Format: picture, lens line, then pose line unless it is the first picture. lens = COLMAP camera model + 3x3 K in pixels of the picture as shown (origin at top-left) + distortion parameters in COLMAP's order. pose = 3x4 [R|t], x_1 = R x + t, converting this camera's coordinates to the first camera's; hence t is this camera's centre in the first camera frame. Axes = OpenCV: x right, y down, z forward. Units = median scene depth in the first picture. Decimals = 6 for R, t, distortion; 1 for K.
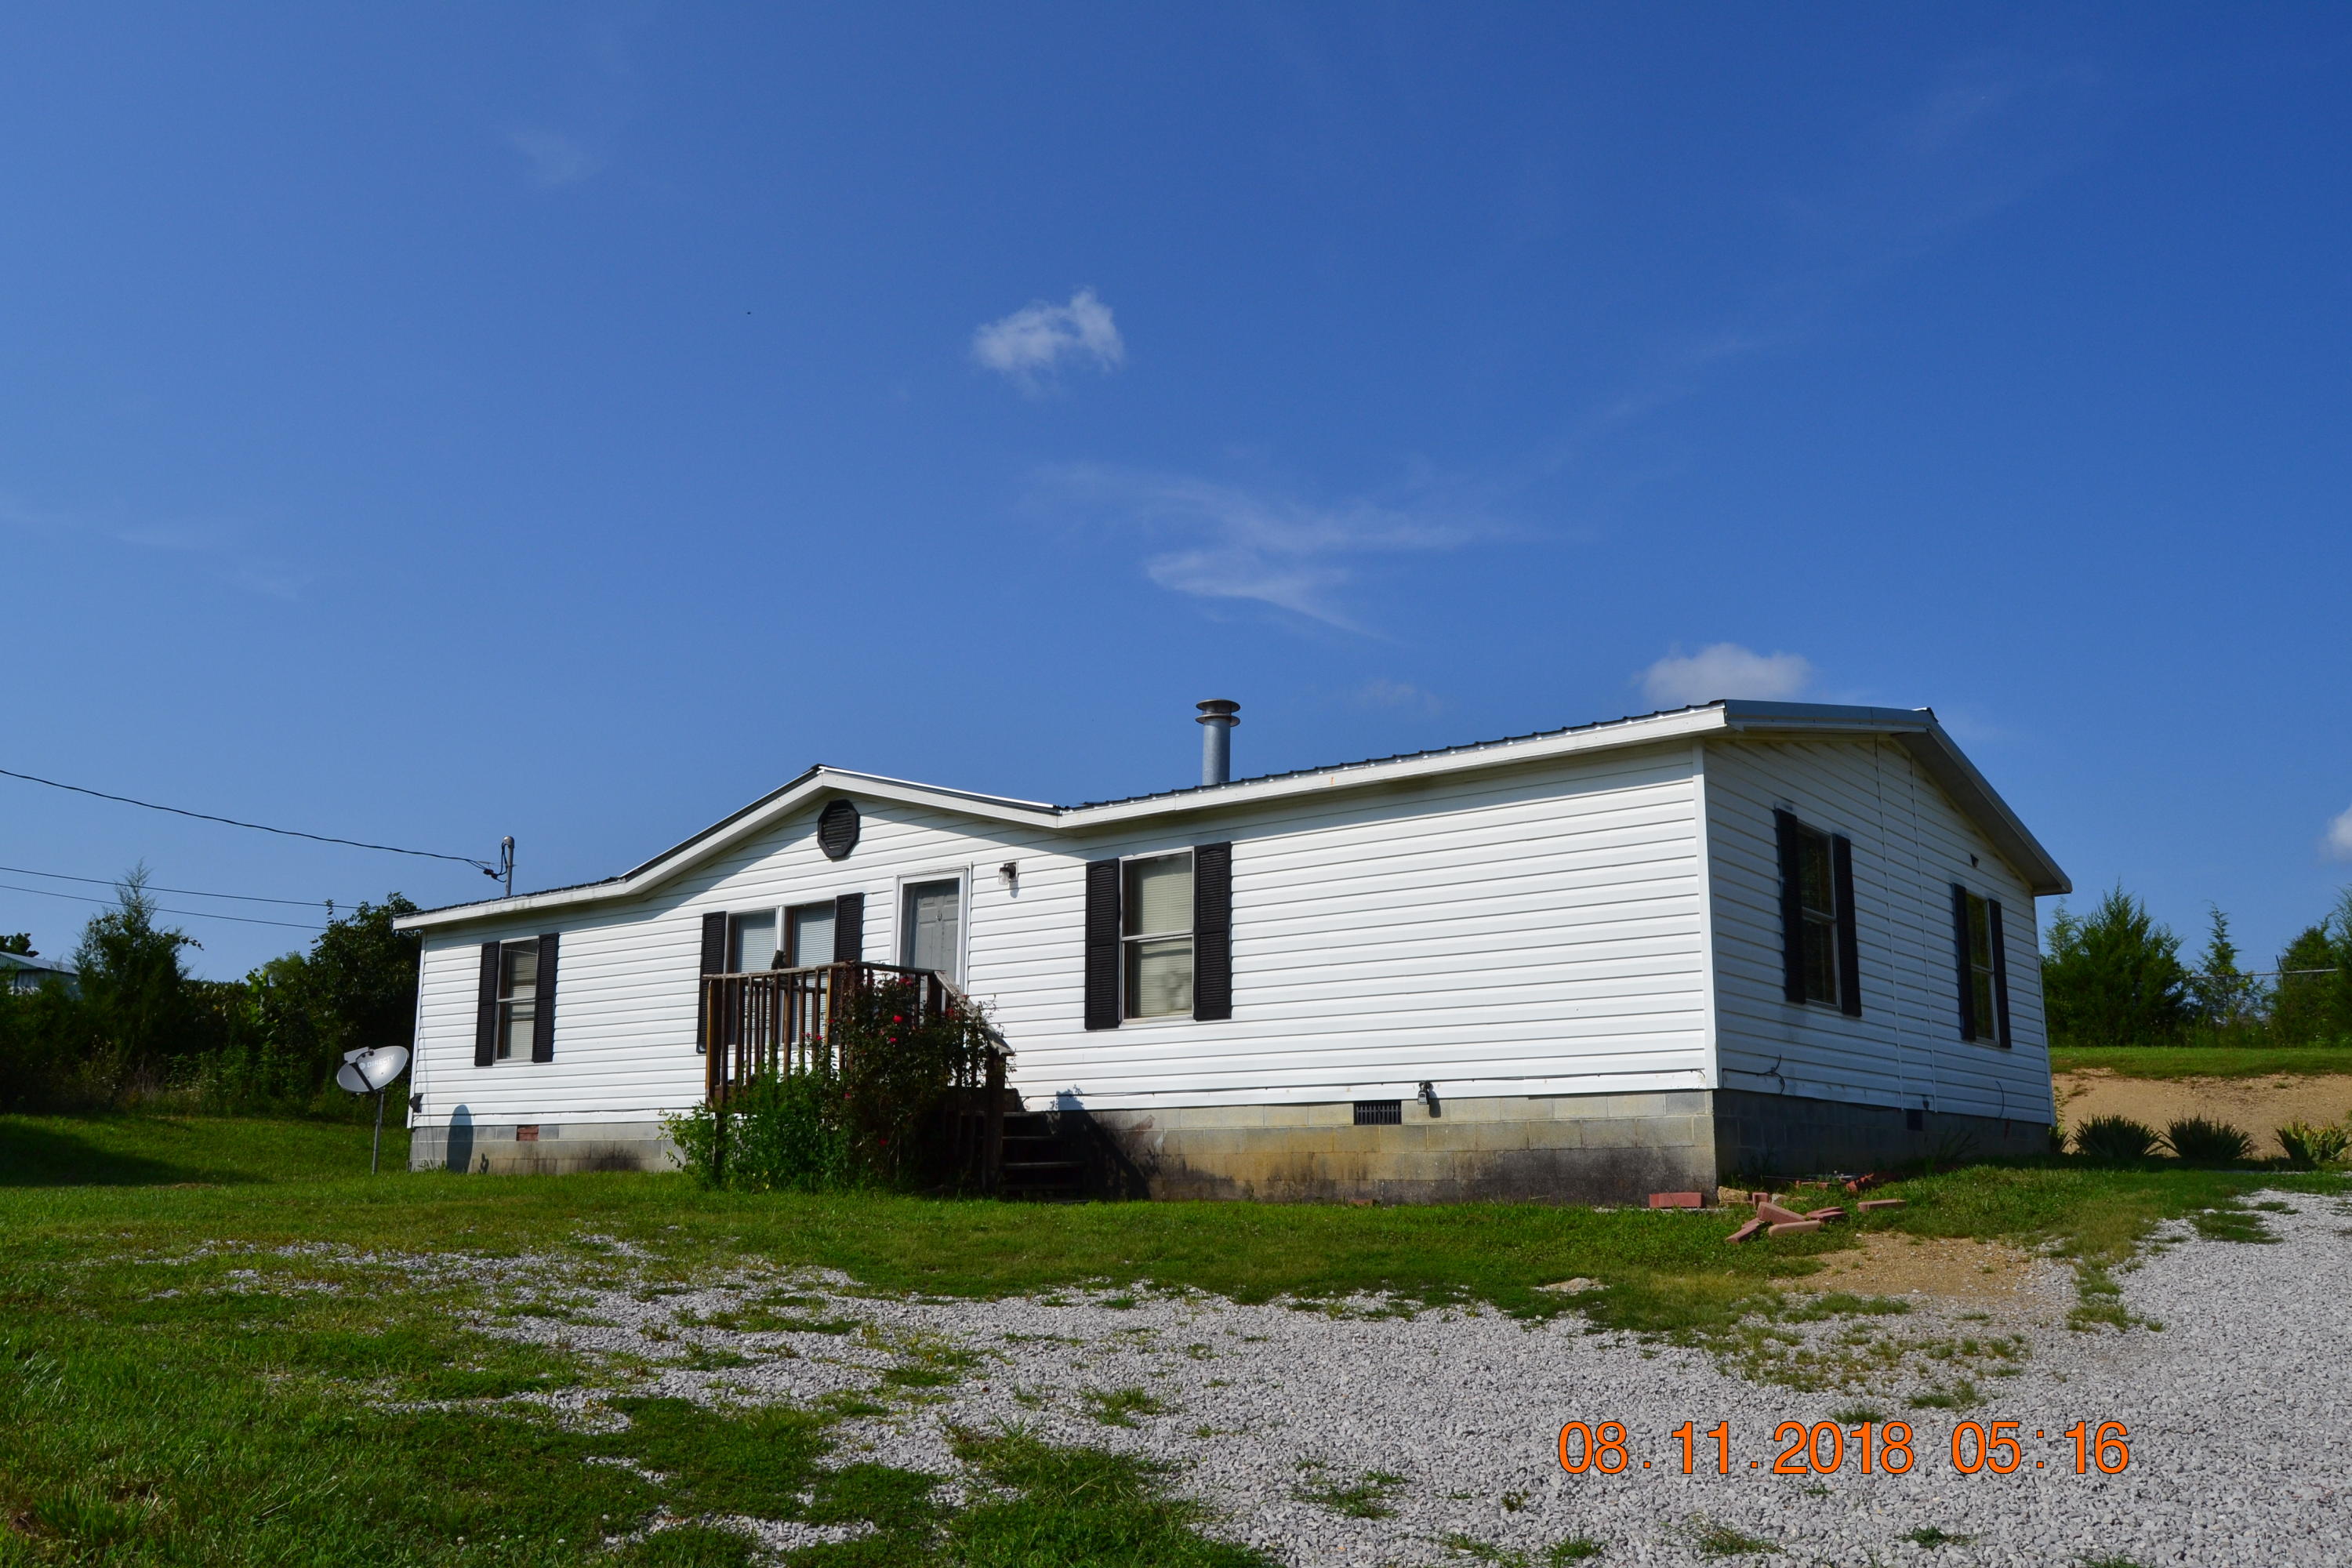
lens RADIAL K [[1917.7, 0, 1176.0], [0, 1917.7, 784.0], [0, 0, 1]] dist [-0.081185, -0.000786]
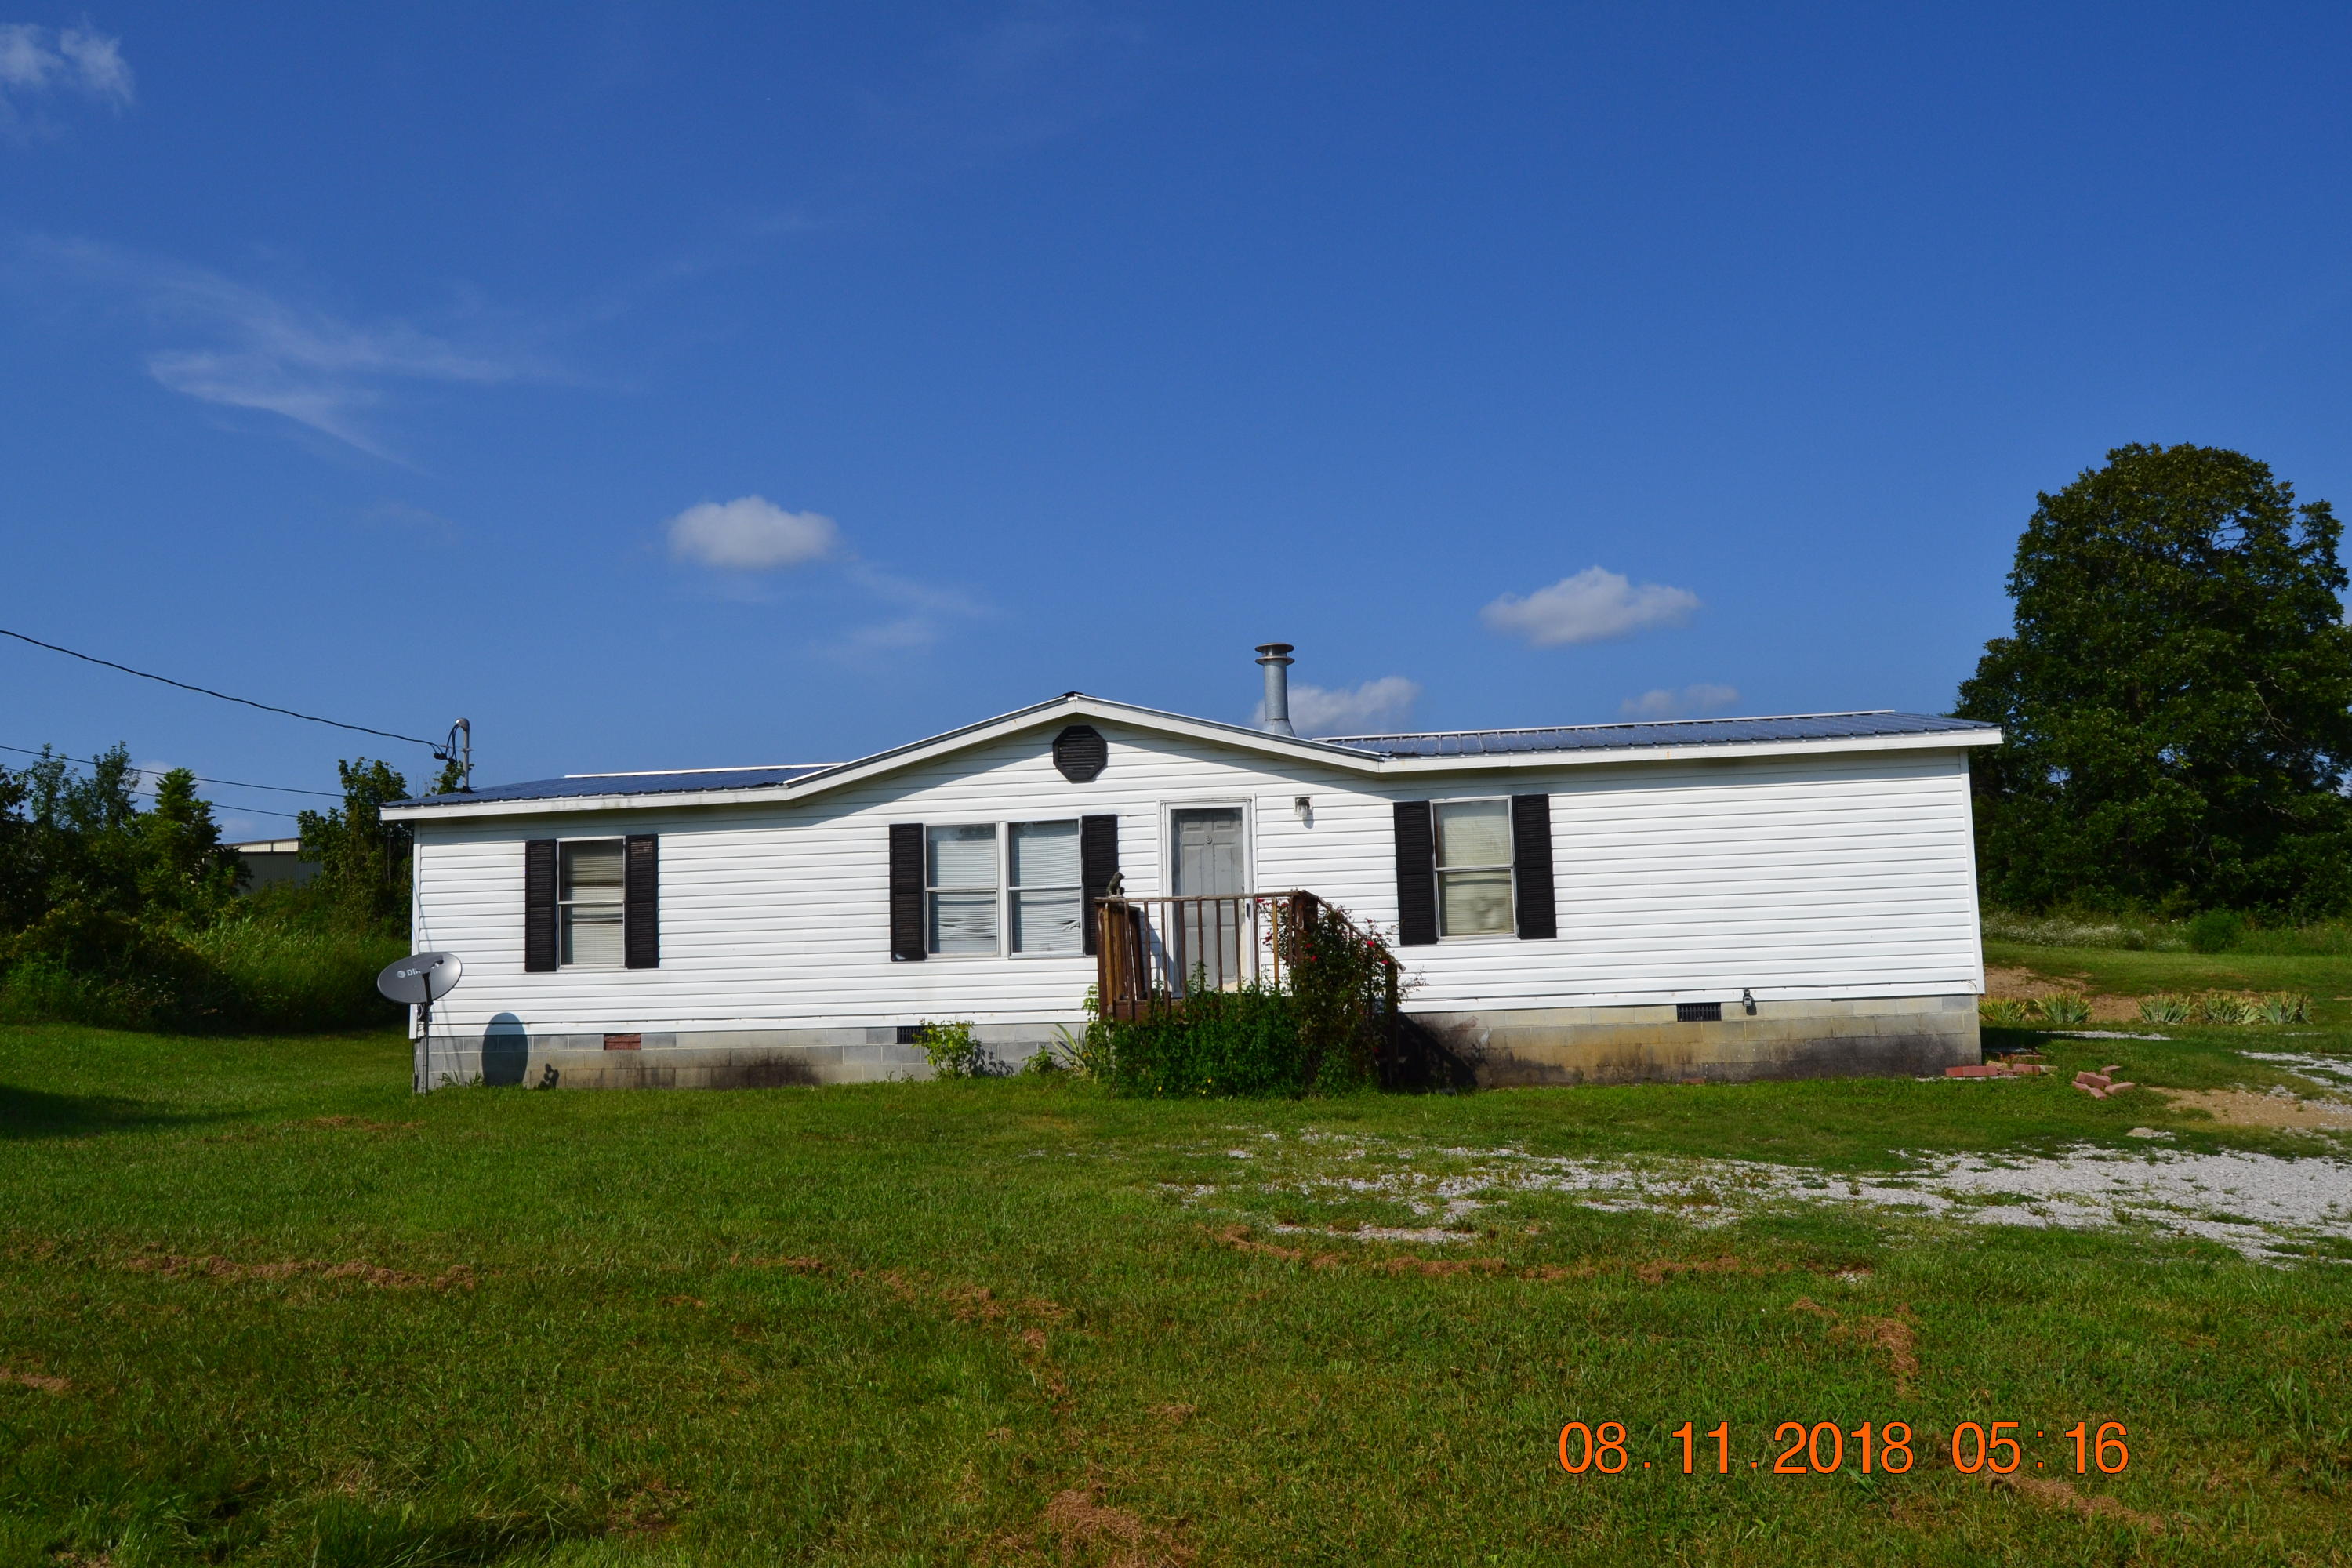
lens RADIAL K [[1850.3, 0, 1176.0], [0, 1850.3, 784.0], [0, 0, 1]] dist [-0.076478, 0.003787]
pose [[0.867443, 0.034505, 0.496339, -0.690361], [-0.073485, 0.995537, 0.059219, -0.026023], [-0.492080, -0.087842, 0.866107, 0.084328]]
